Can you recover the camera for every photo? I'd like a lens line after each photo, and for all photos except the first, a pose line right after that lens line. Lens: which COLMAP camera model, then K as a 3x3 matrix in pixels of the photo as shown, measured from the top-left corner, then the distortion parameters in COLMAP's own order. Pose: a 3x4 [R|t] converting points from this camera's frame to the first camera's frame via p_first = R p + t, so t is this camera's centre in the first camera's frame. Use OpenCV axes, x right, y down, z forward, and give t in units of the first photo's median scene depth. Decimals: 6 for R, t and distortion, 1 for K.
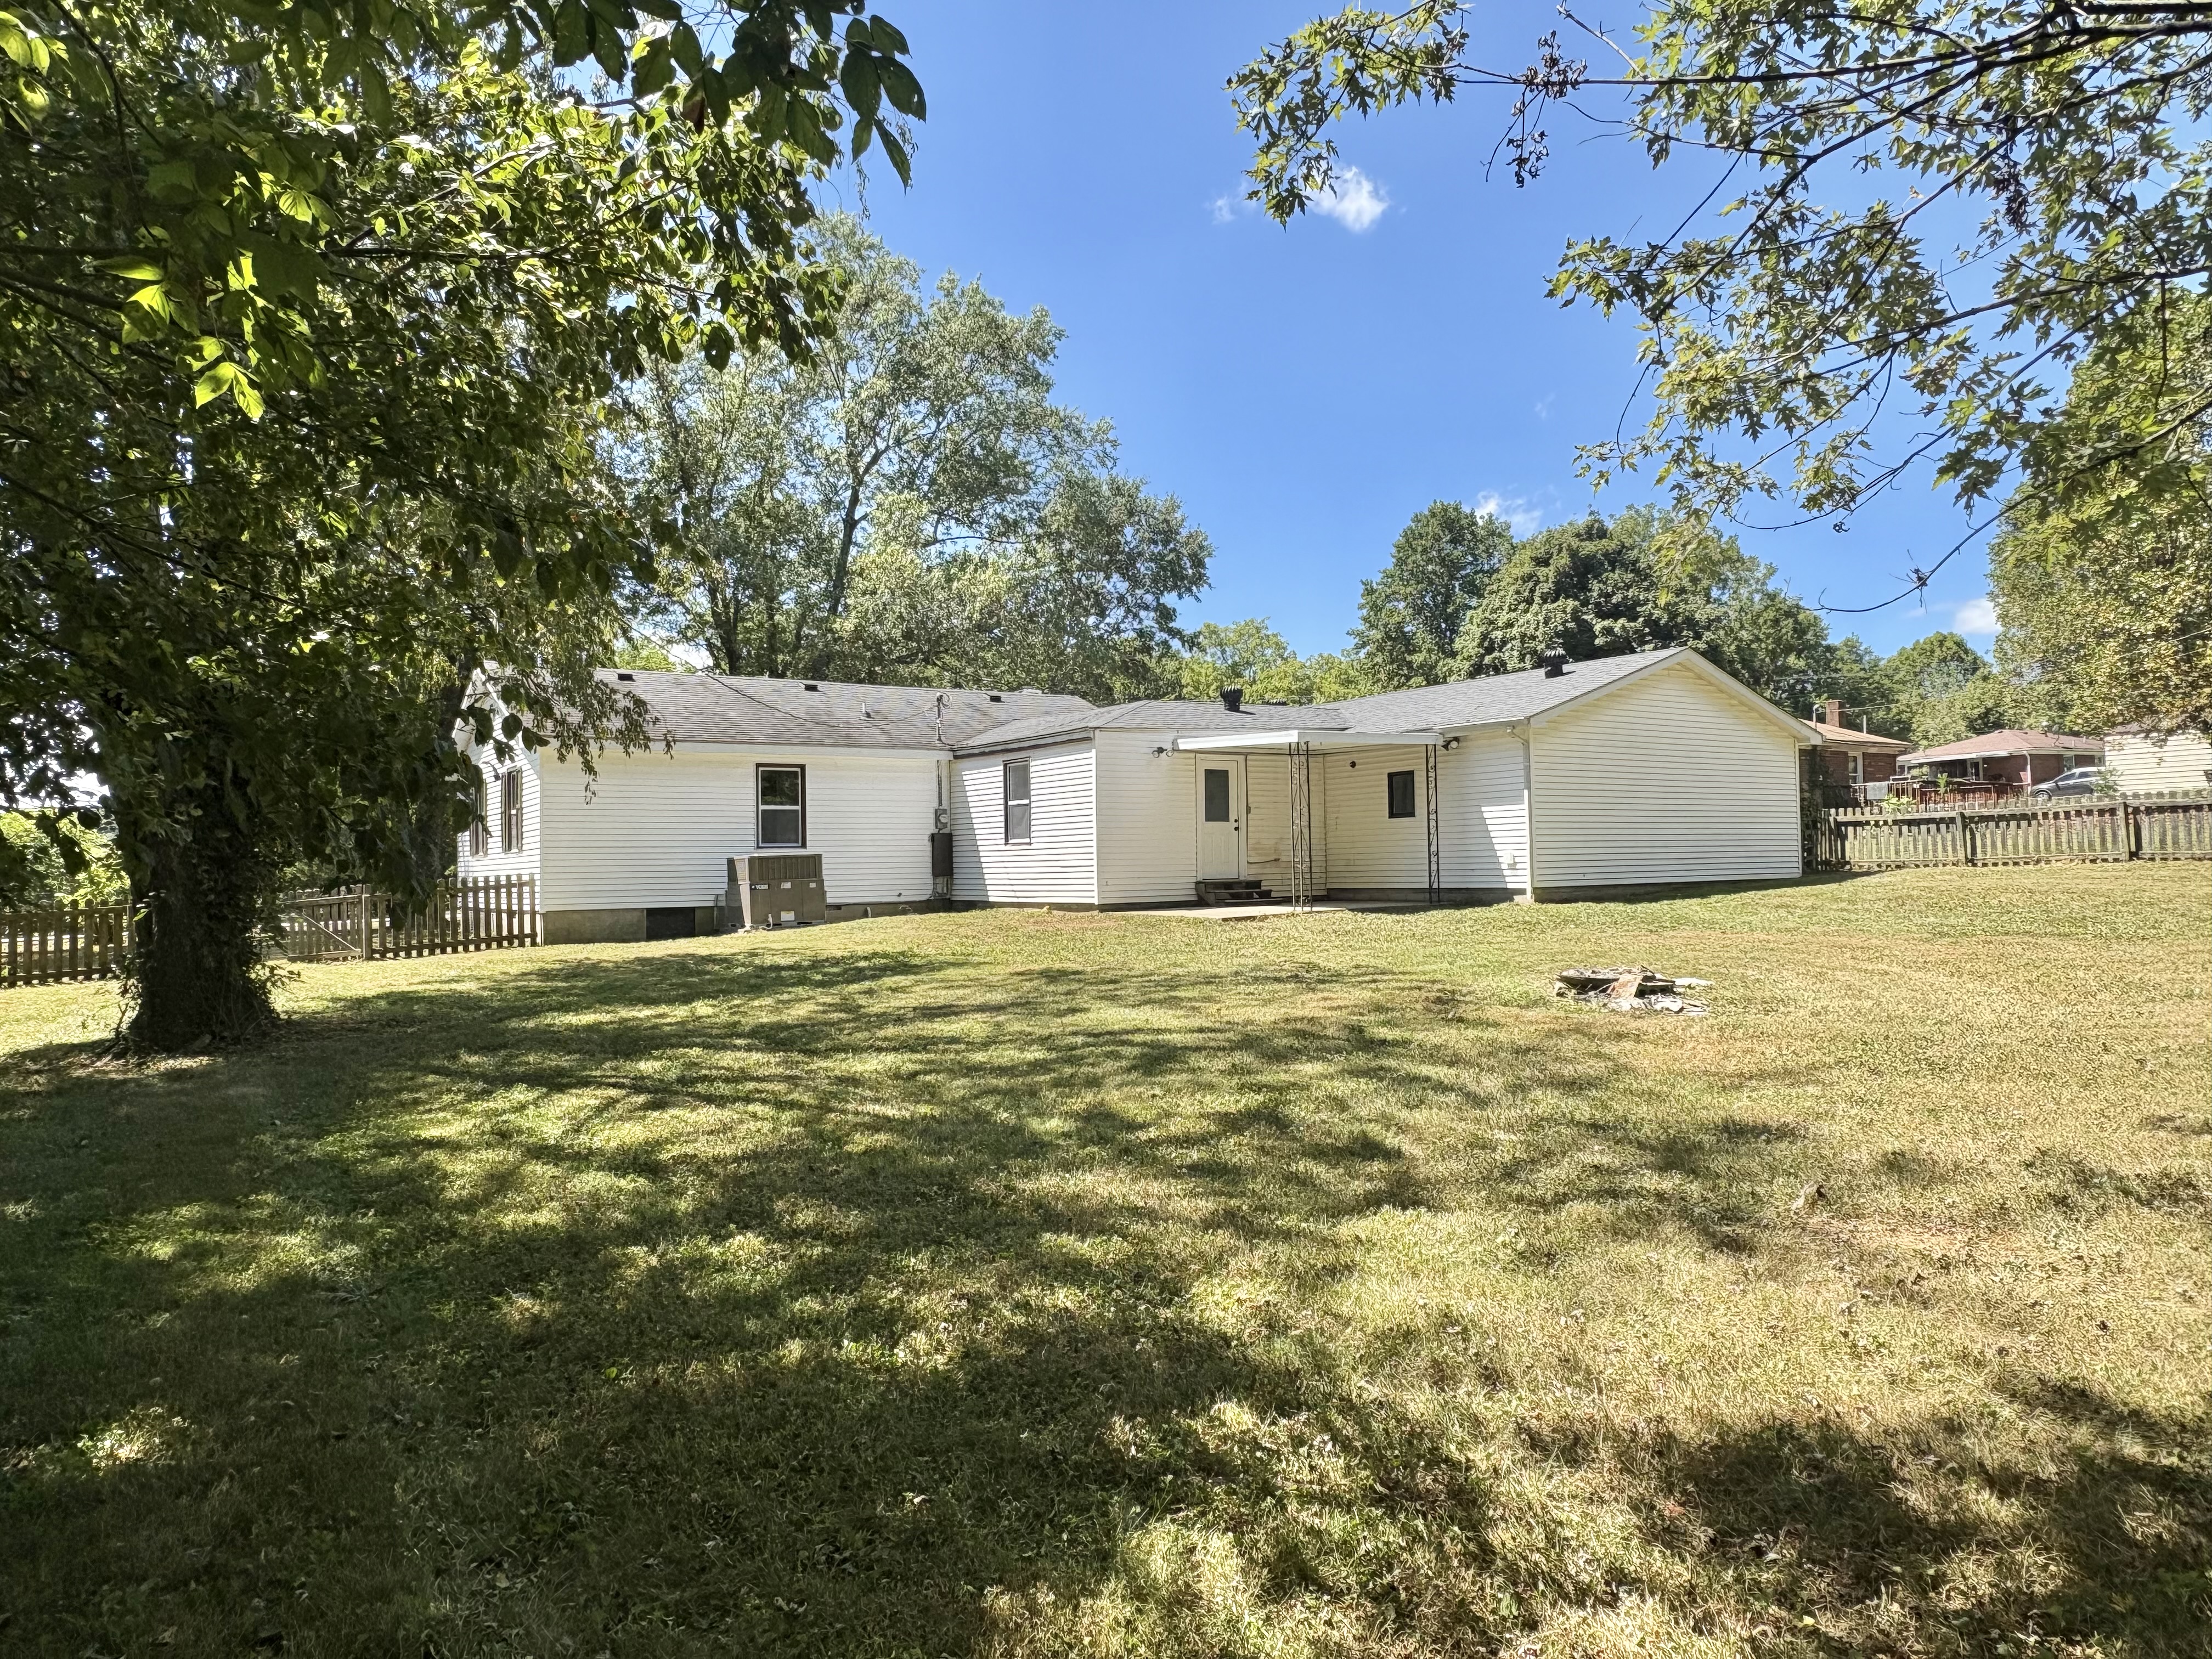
lens RADIAL K [[1448.7, 0, 1106.0], [0, 1448.7, 829.5], [0, 0, 1]] dist [0.004292, 0.001257]
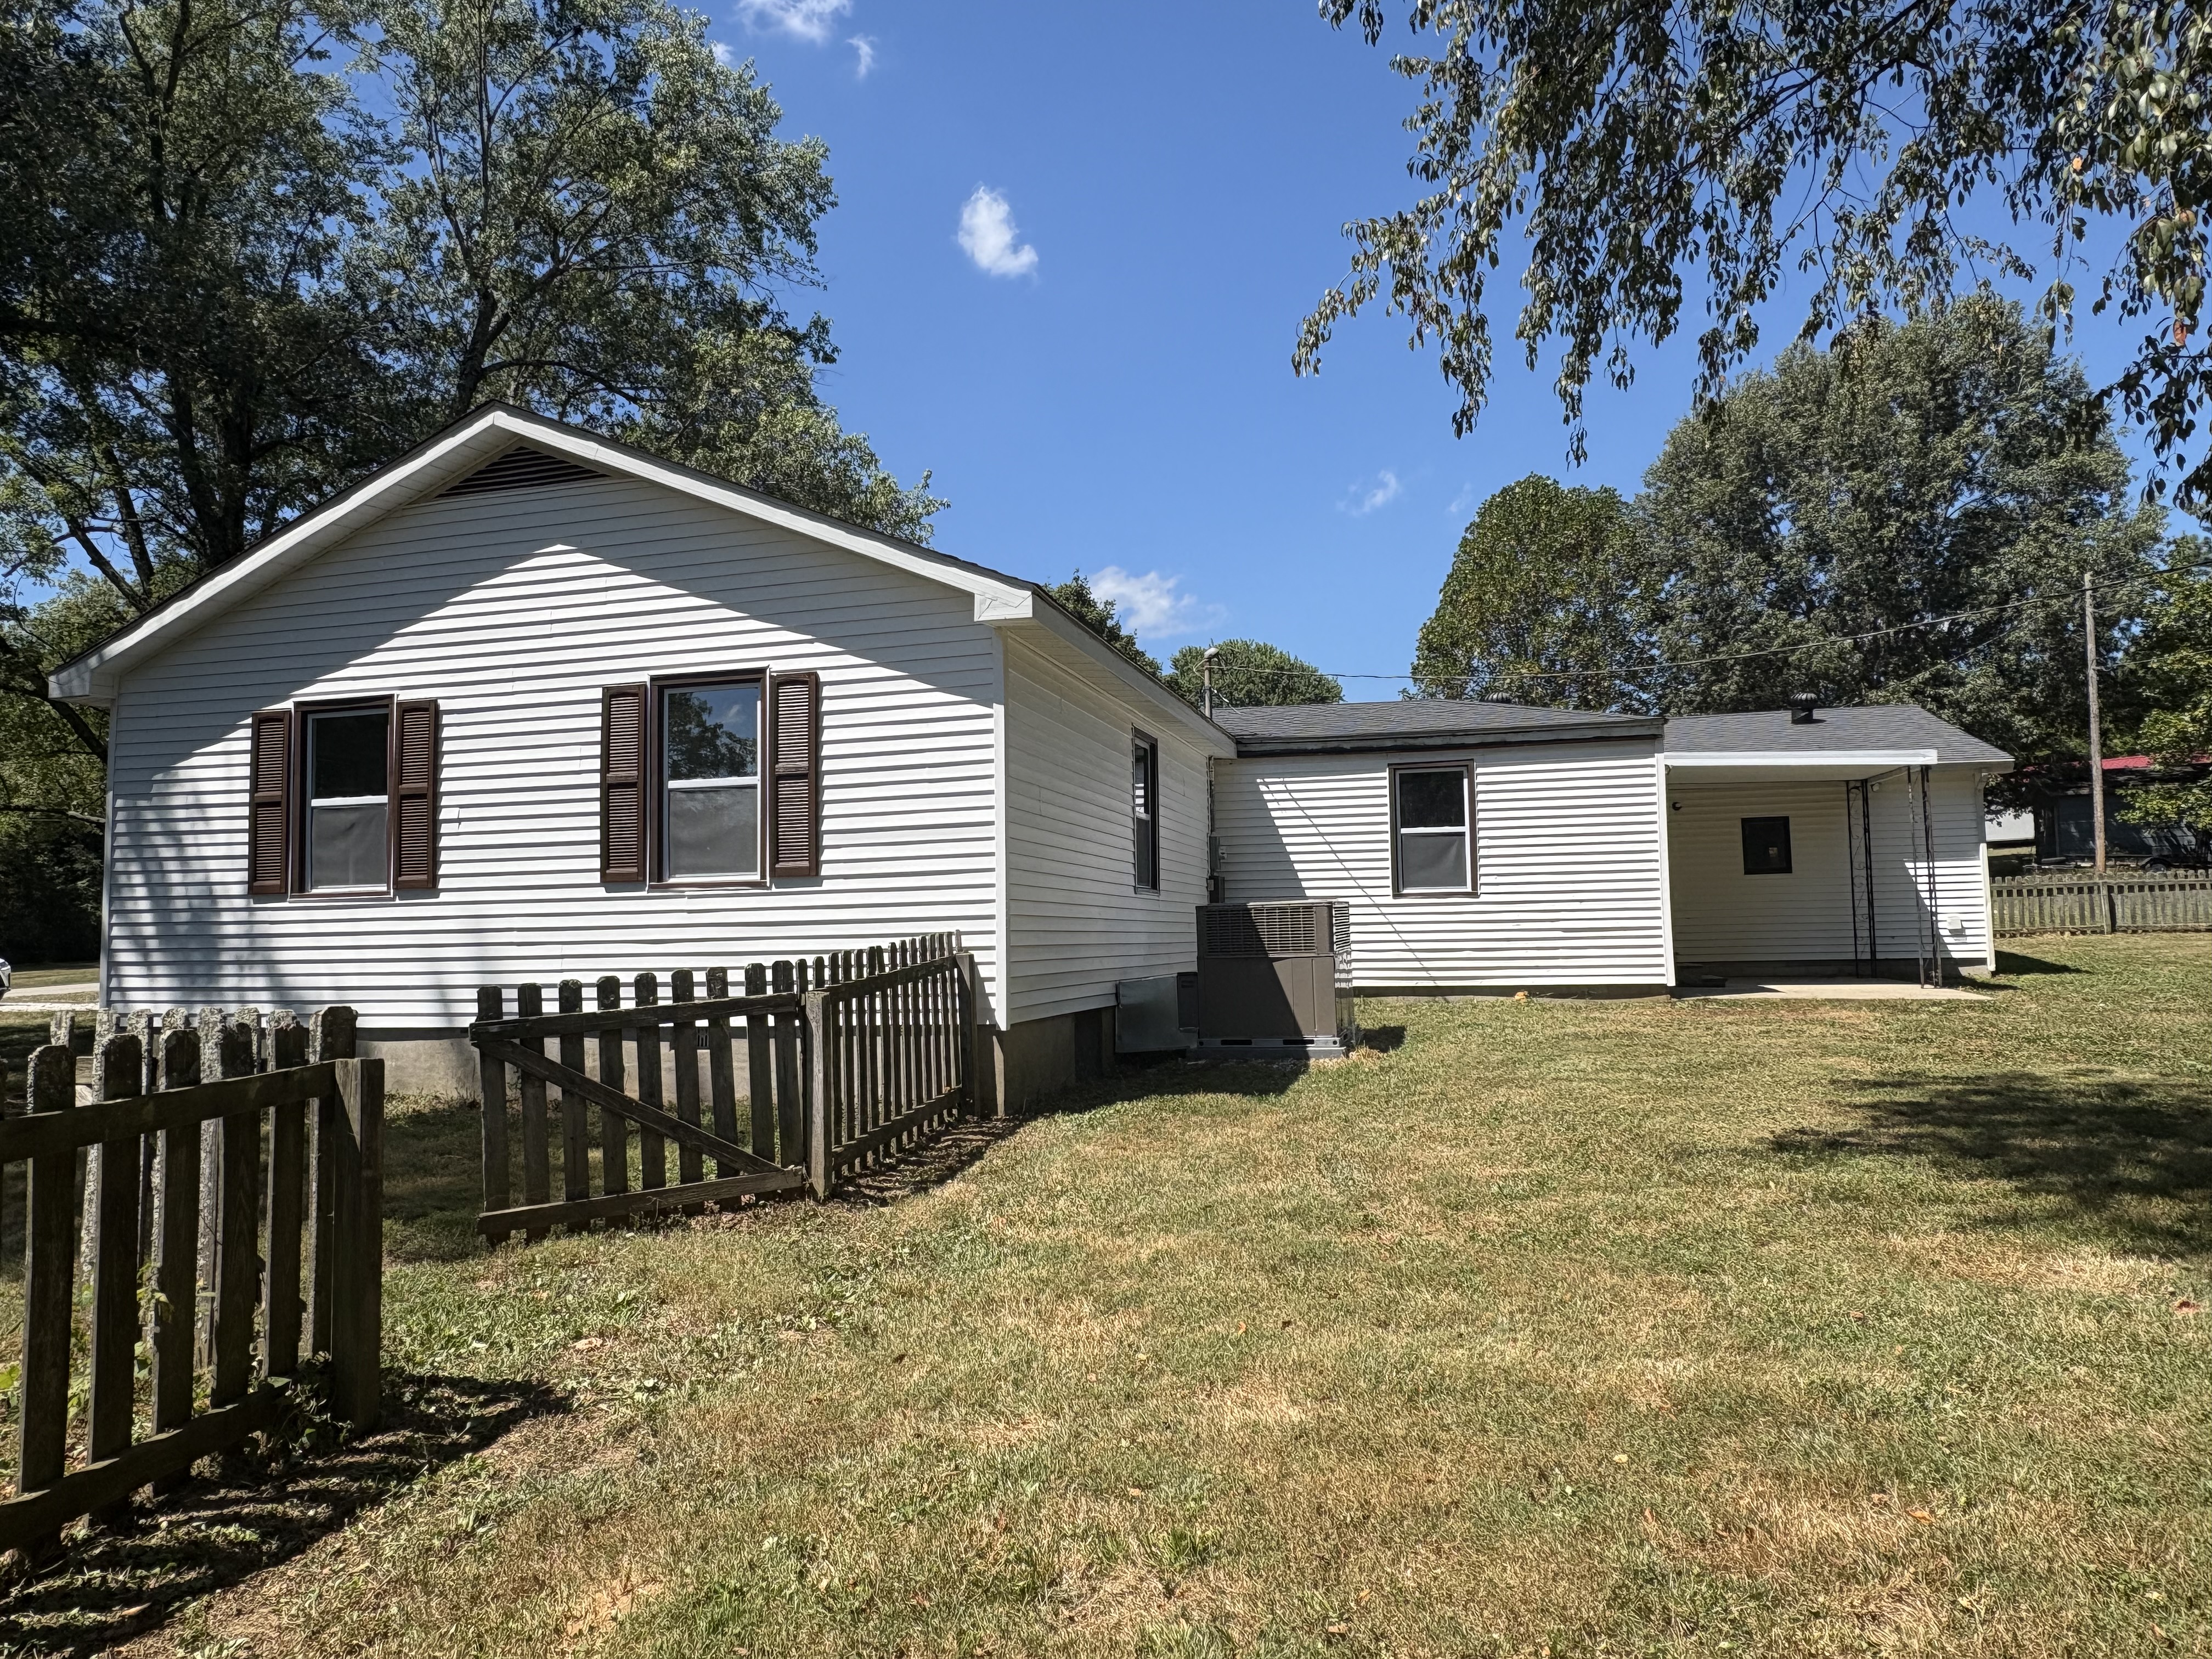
lens RADIAL K [[1448.7, 0, 1106.0], [0, 1448.7, 829.5], [0, 0, 1]] dist [0.004292, 0.001257]
pose [[0.749977, 0.054676, 0.659200, -0.607940], [-0.012775, 0.997589, -0.068208, 0.026949], [-0.661340, 0.042734, 0.748868, 0.632572]]
